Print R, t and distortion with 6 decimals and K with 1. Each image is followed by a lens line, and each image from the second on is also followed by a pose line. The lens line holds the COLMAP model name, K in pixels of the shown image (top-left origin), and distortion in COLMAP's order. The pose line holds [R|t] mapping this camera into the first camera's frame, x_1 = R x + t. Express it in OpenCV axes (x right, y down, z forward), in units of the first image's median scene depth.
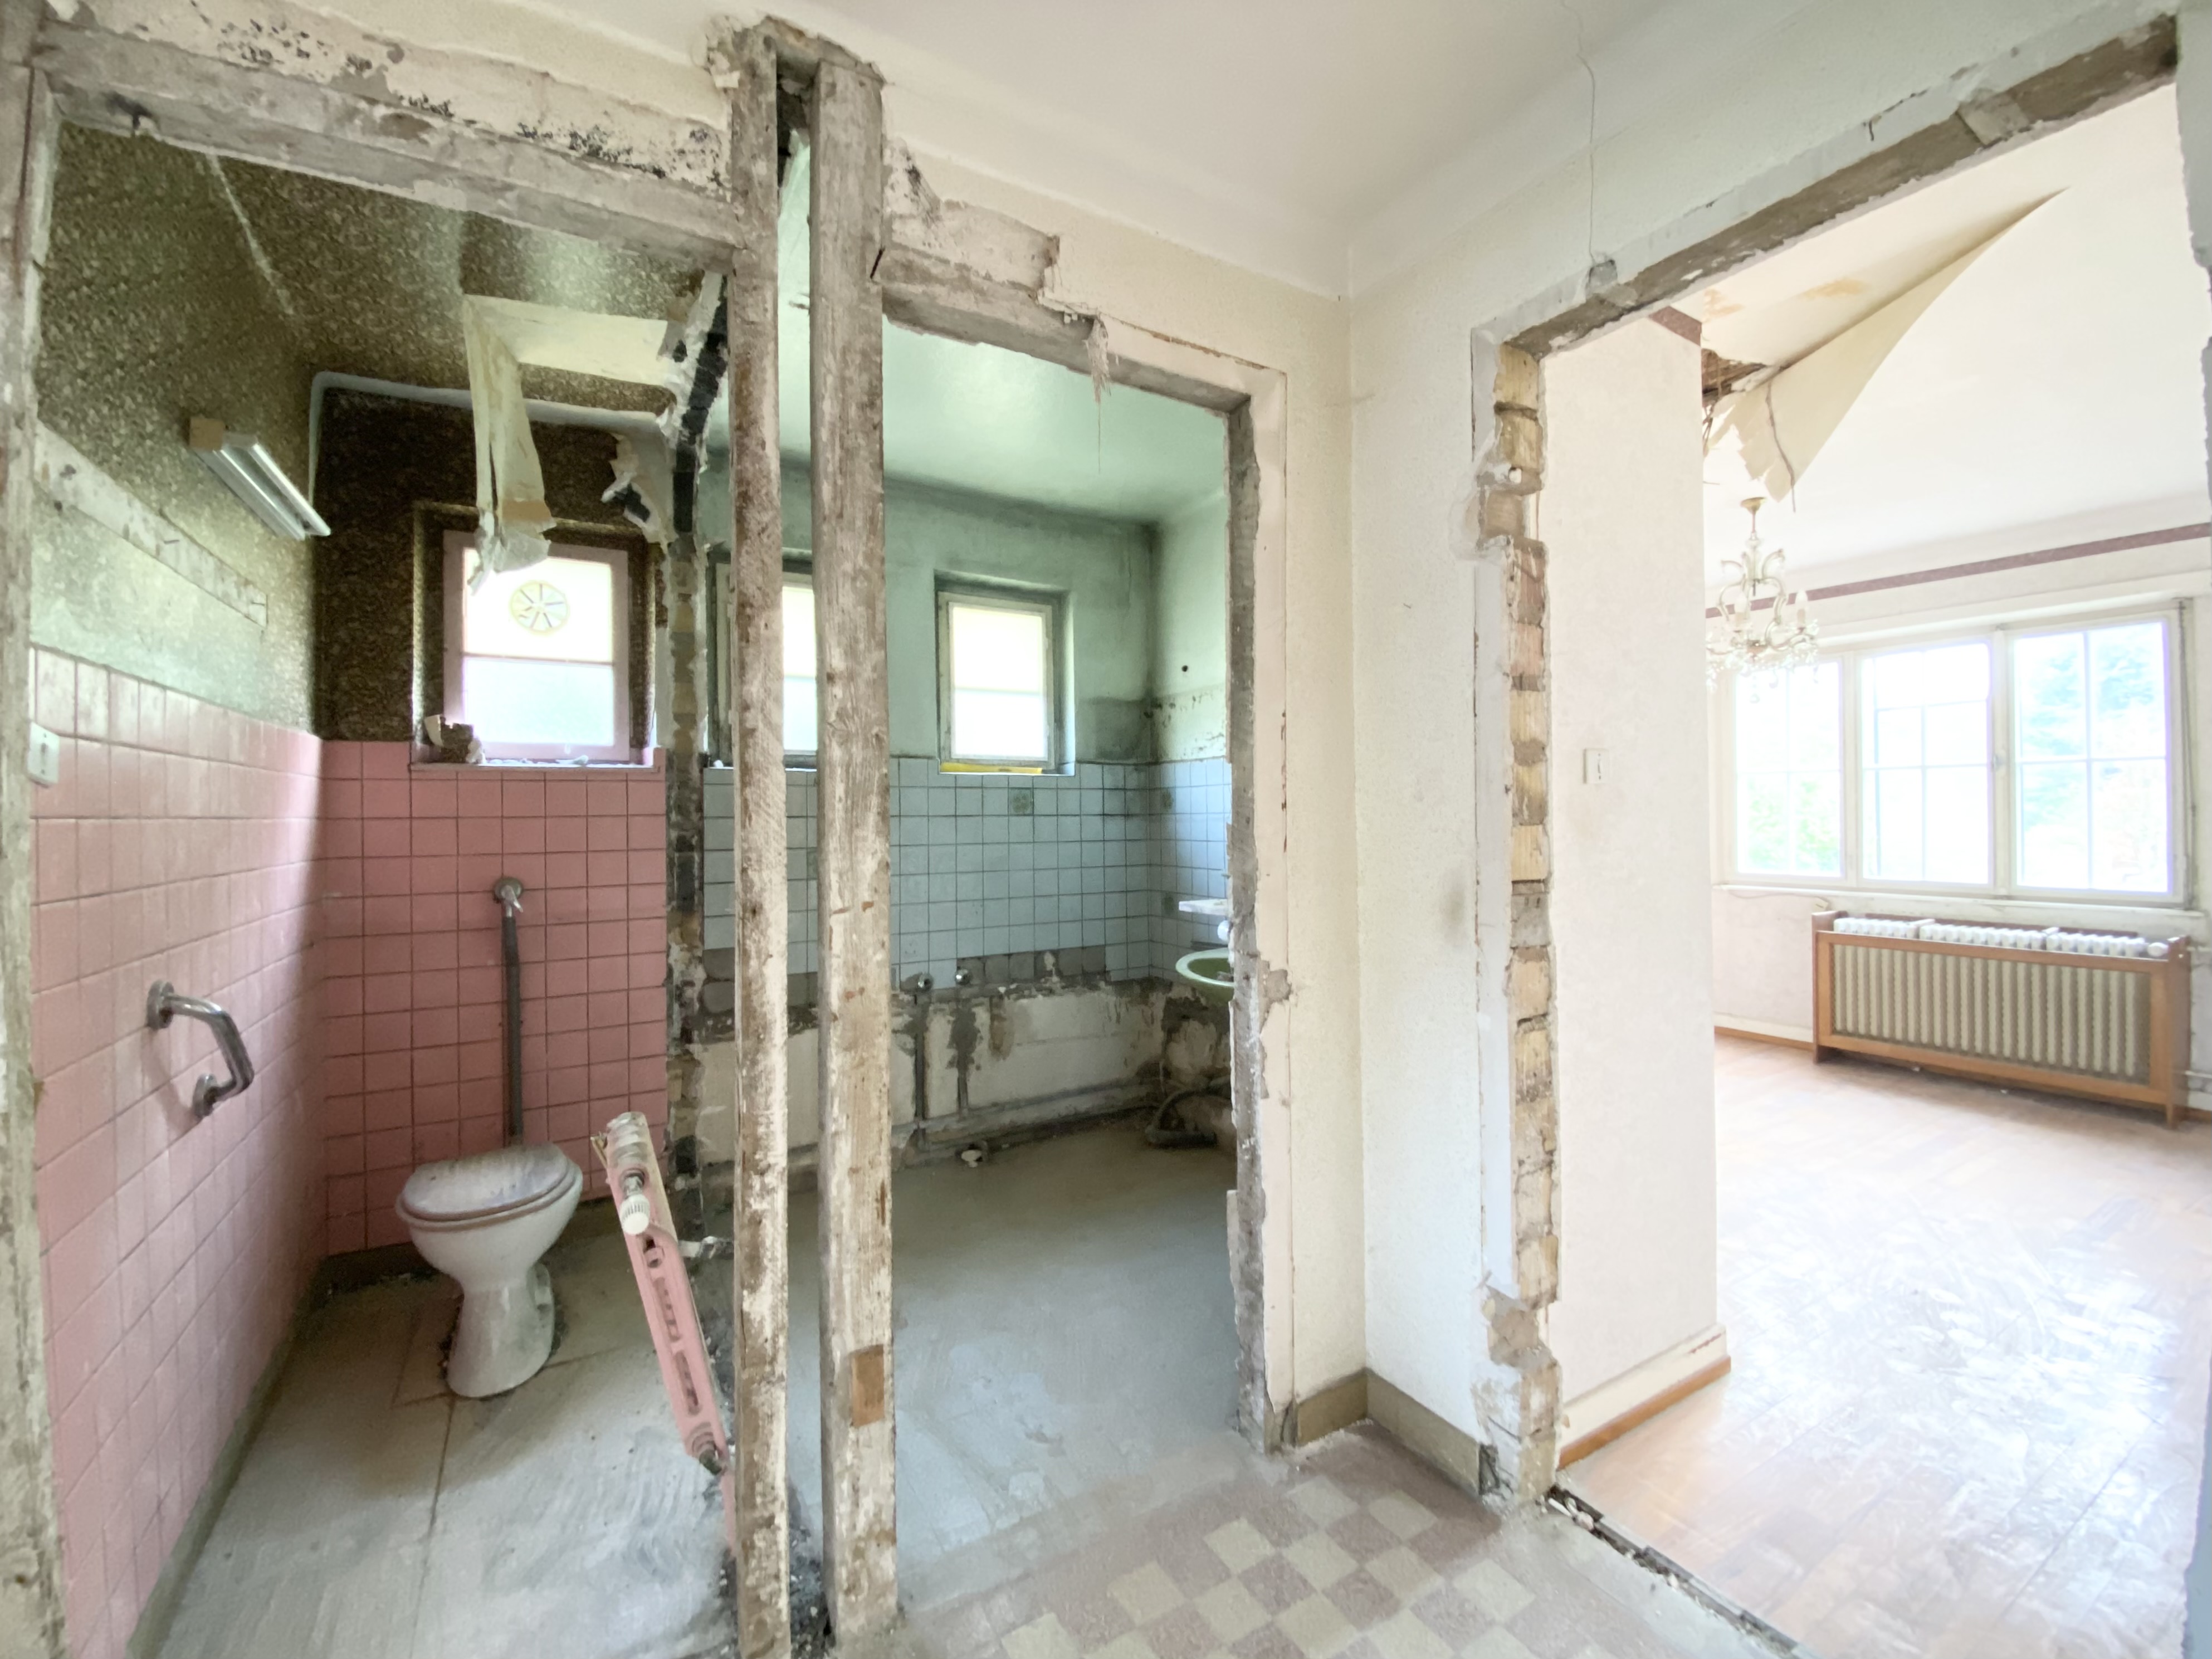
lens RADIAL K [[903.5, 0, 1100.0], [0, 903.5, 814.3], [0, 0, 1]] dist [0.022012, -0.023742]
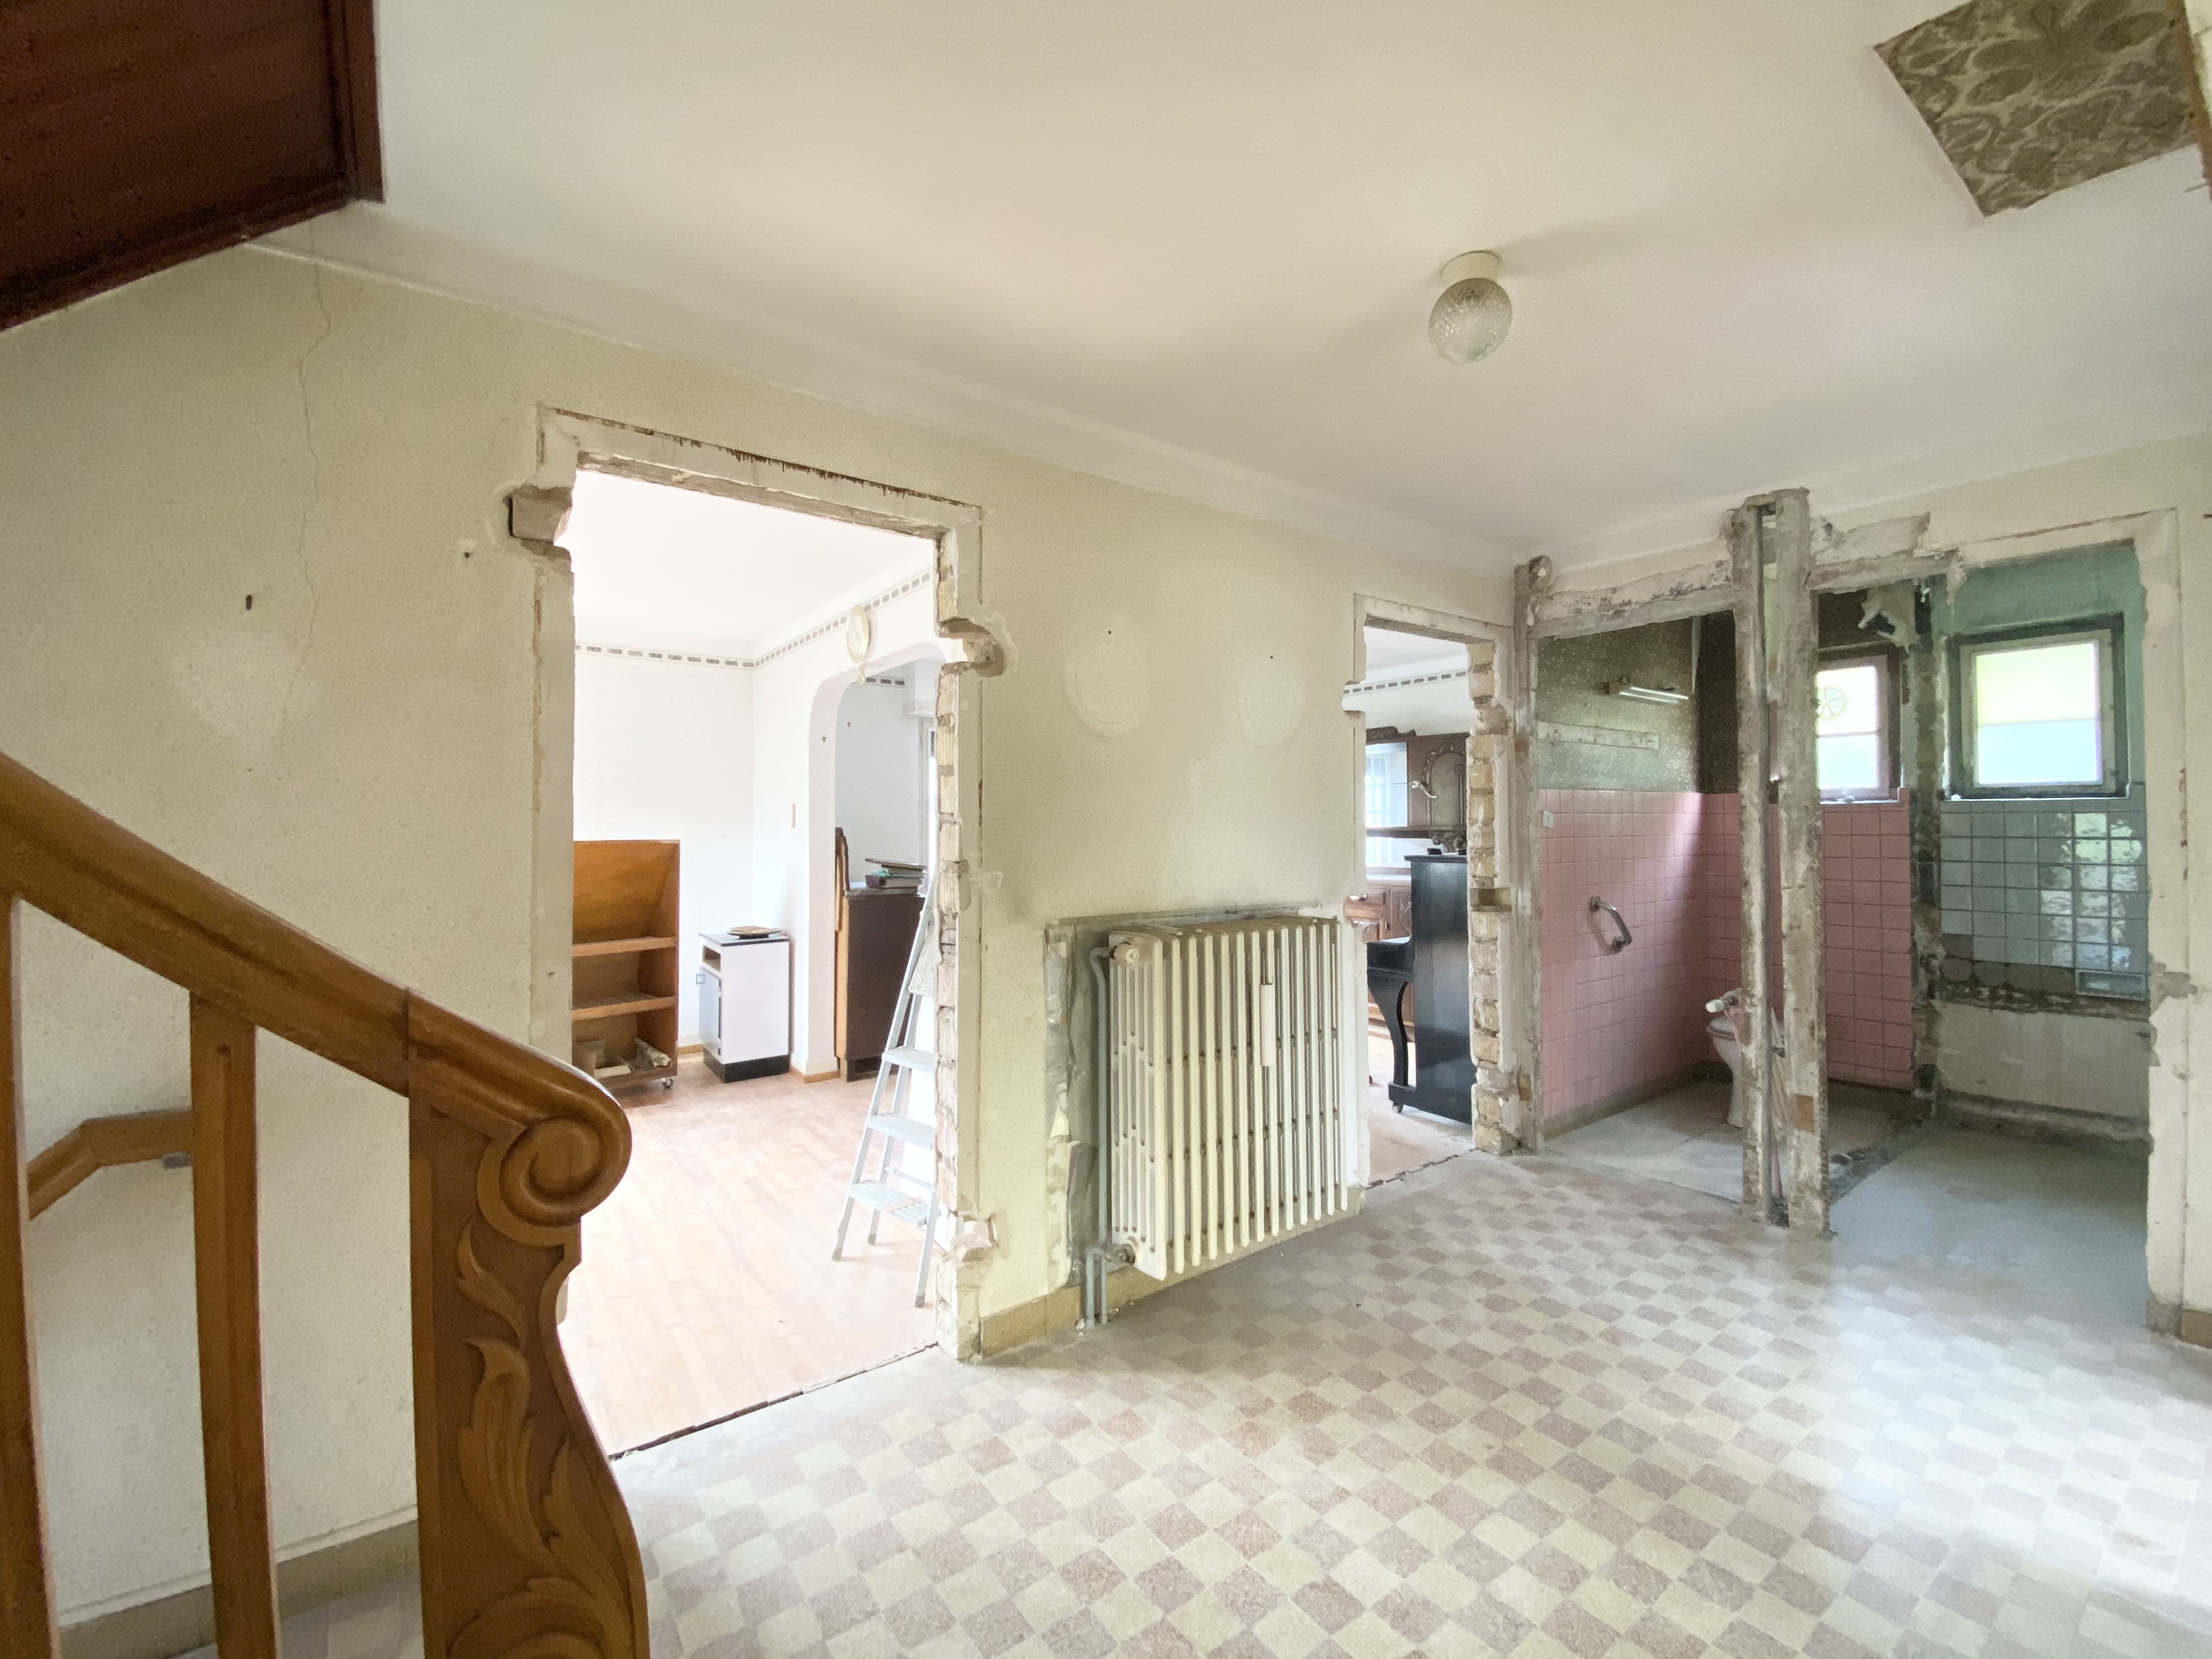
lens RADIAL K [[916.9, 0, 1113.5], [0, 916.9, 806.1], [0, 0, 1]] dist [0.028965, -0.024887]
pose [[0.103165, -0.010814, -0.994605, 1.319856], [0.005222, 0.999933, -0.010331, -0.056363], [0.994651, -0.004128, 0.103215, -0.628484]]
